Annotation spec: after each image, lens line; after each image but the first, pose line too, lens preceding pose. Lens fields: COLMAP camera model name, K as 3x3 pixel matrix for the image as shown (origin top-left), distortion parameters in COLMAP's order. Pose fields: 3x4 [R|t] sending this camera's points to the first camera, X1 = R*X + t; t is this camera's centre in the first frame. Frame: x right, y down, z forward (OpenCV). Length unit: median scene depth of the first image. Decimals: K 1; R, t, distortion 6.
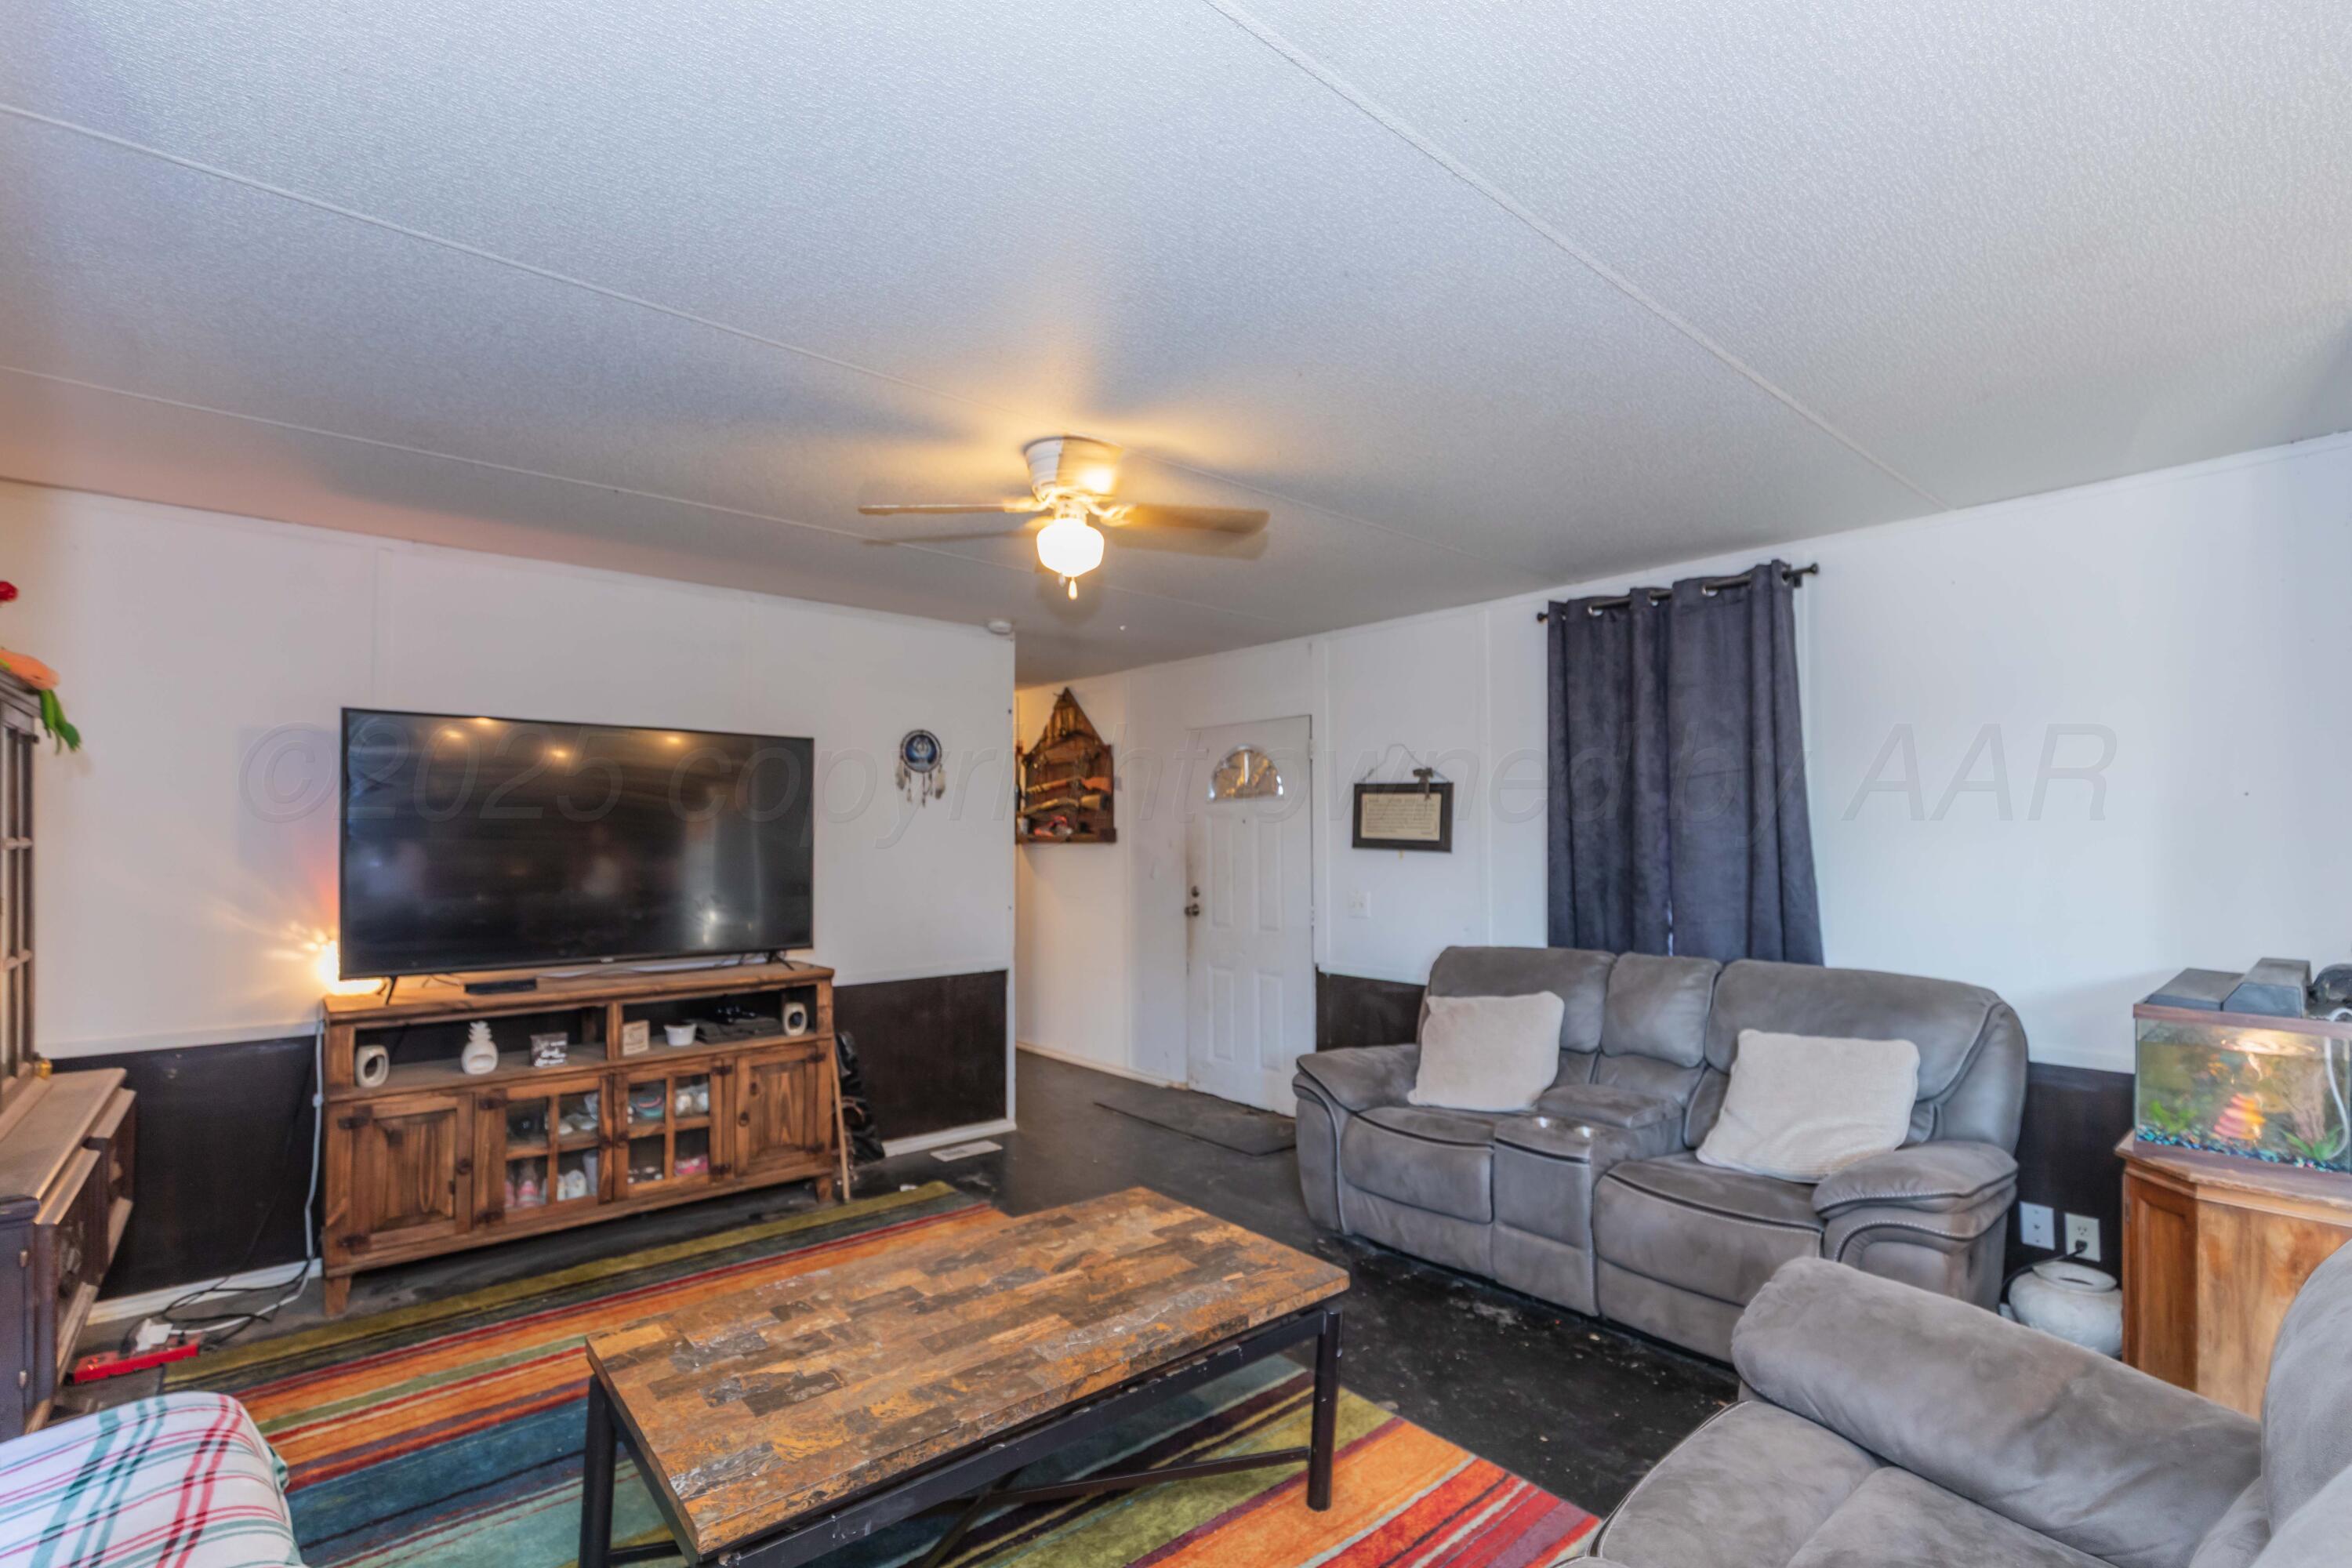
lens RADIAL K [[1056.6, 0, 1171.5], [0, 1056.6, 818.8], [0, 0, 1]] dist [0.002828, -0.000610]
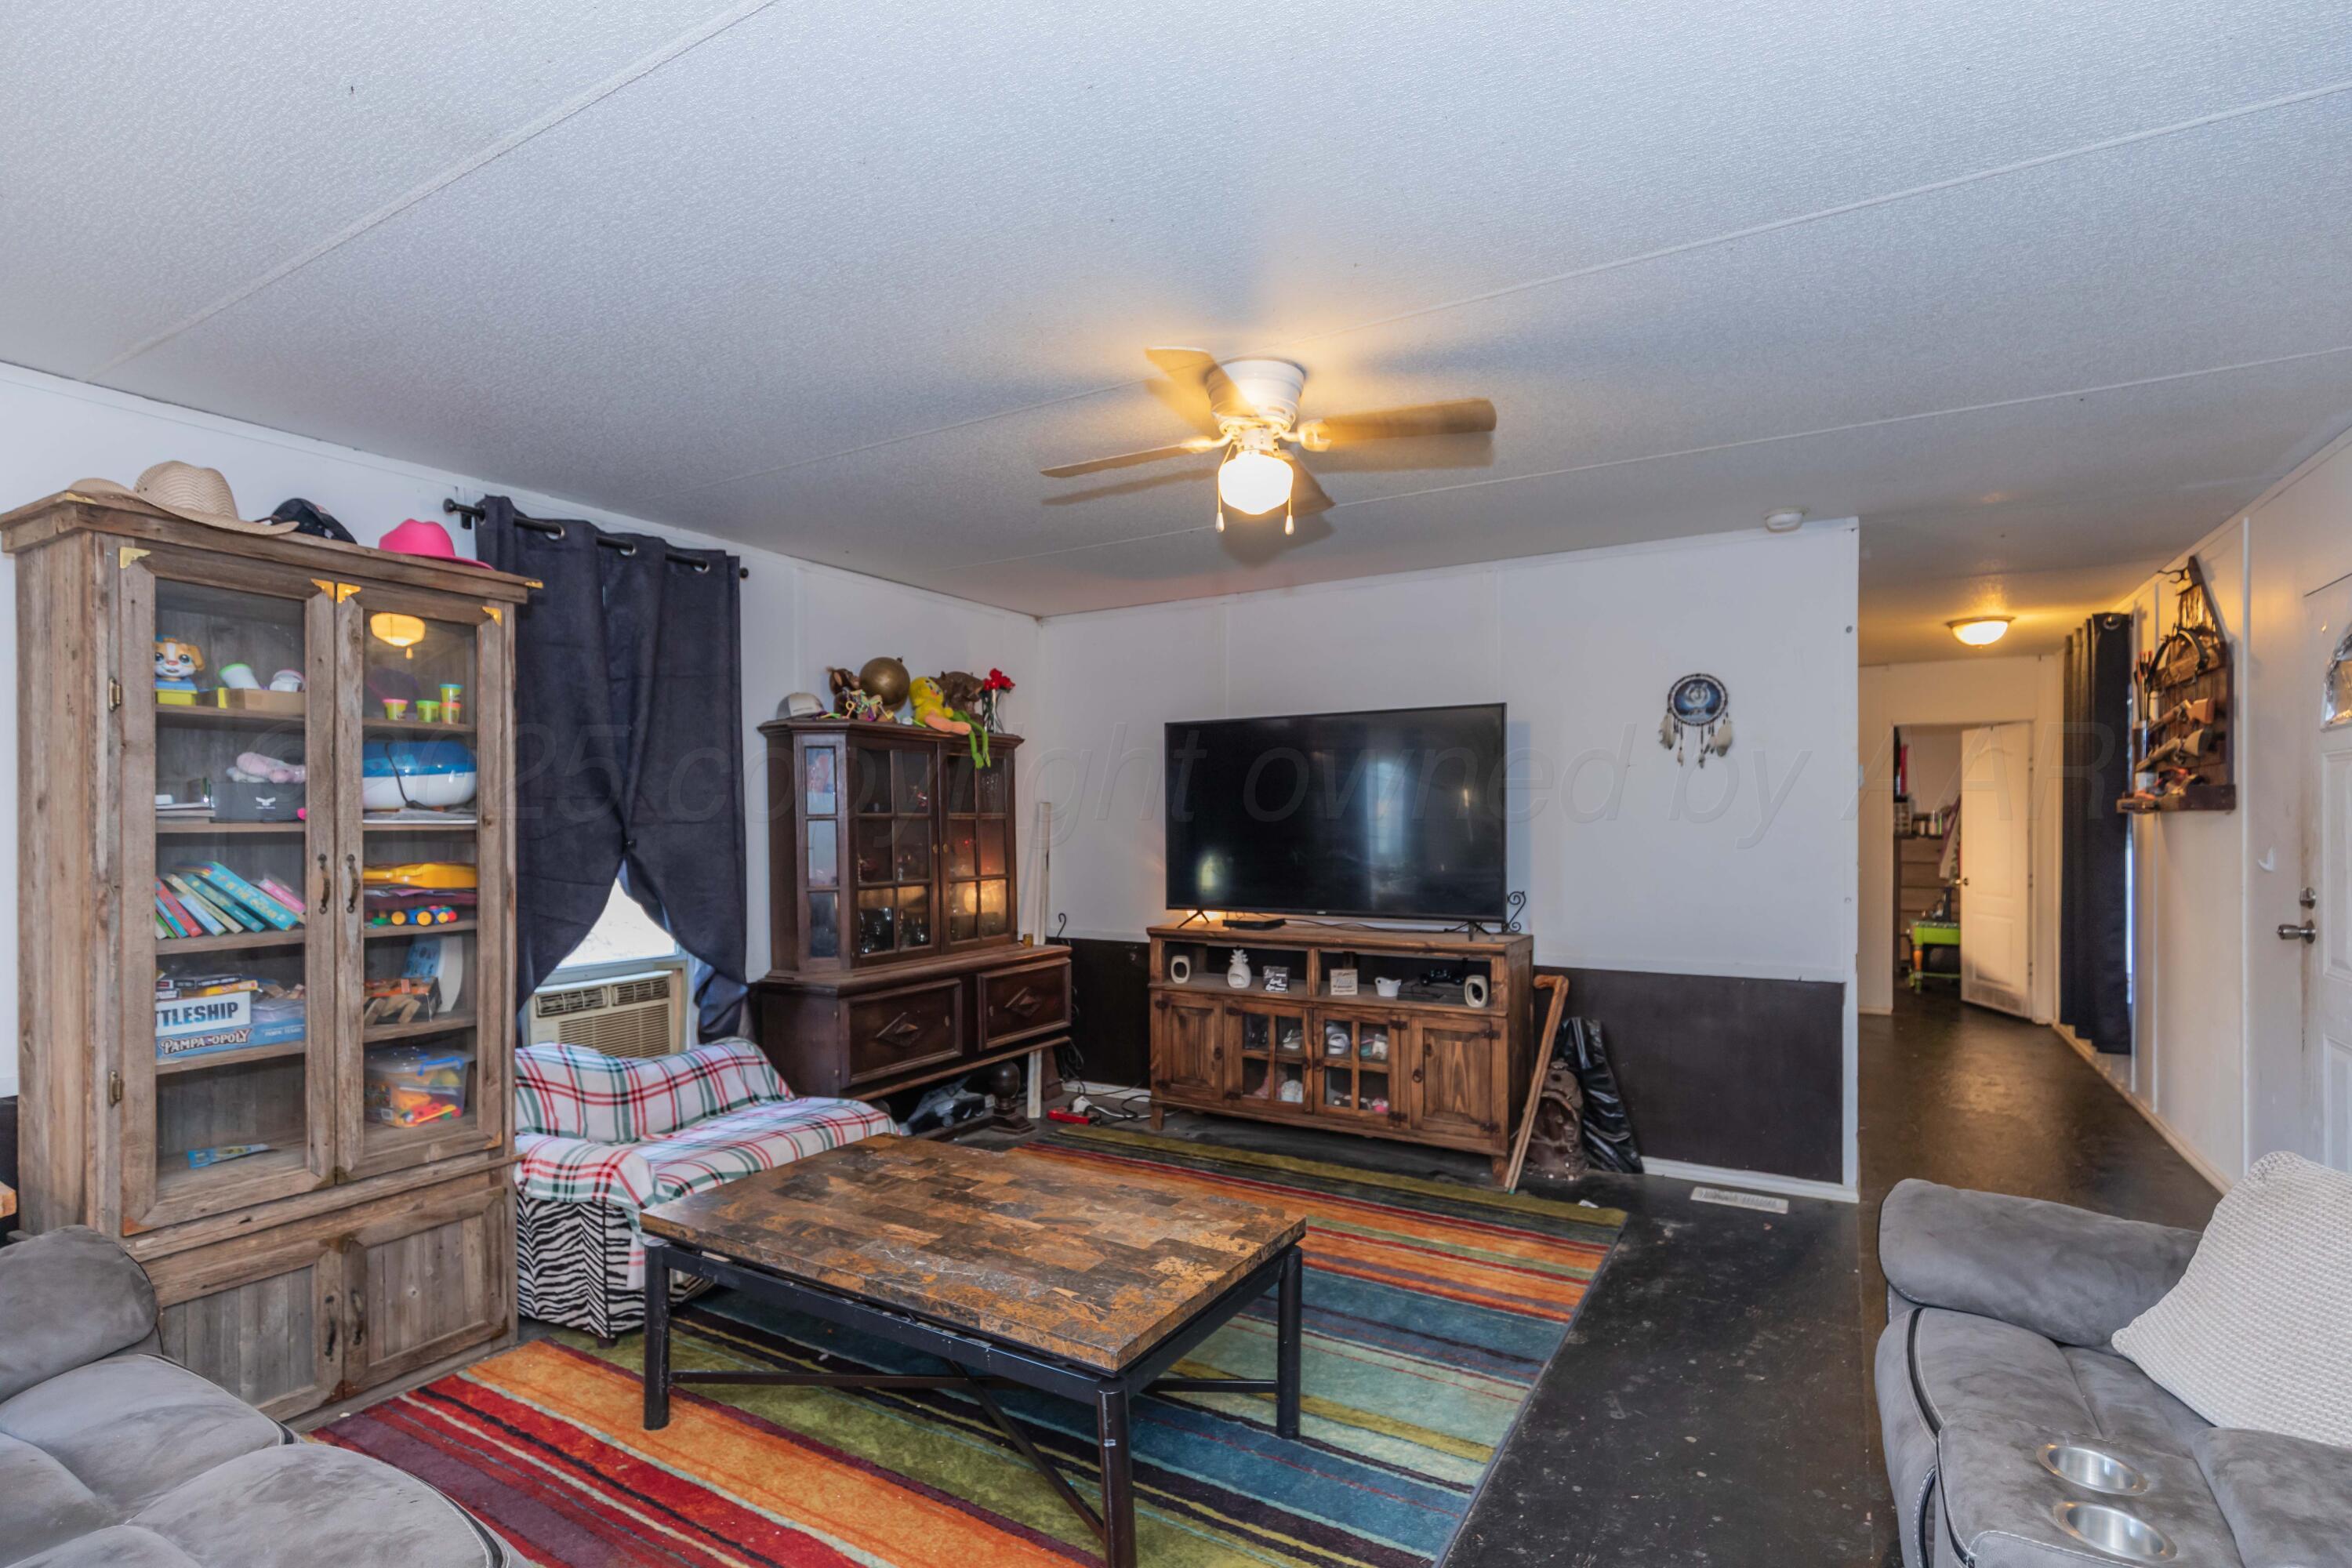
lens RADIAL K [[1056.6, 0, 1171.5], [0, 1056.6, 818.8], [0, 0, 1]] dist [0.002828, -0.000610]
pose [[0.344748, -0.000196, -0.938695, 0.527717], [0.027099, 0.999585, 0.009744, 0.012503], [0.938304, -0.028797, 0.344611, 0.441470]]
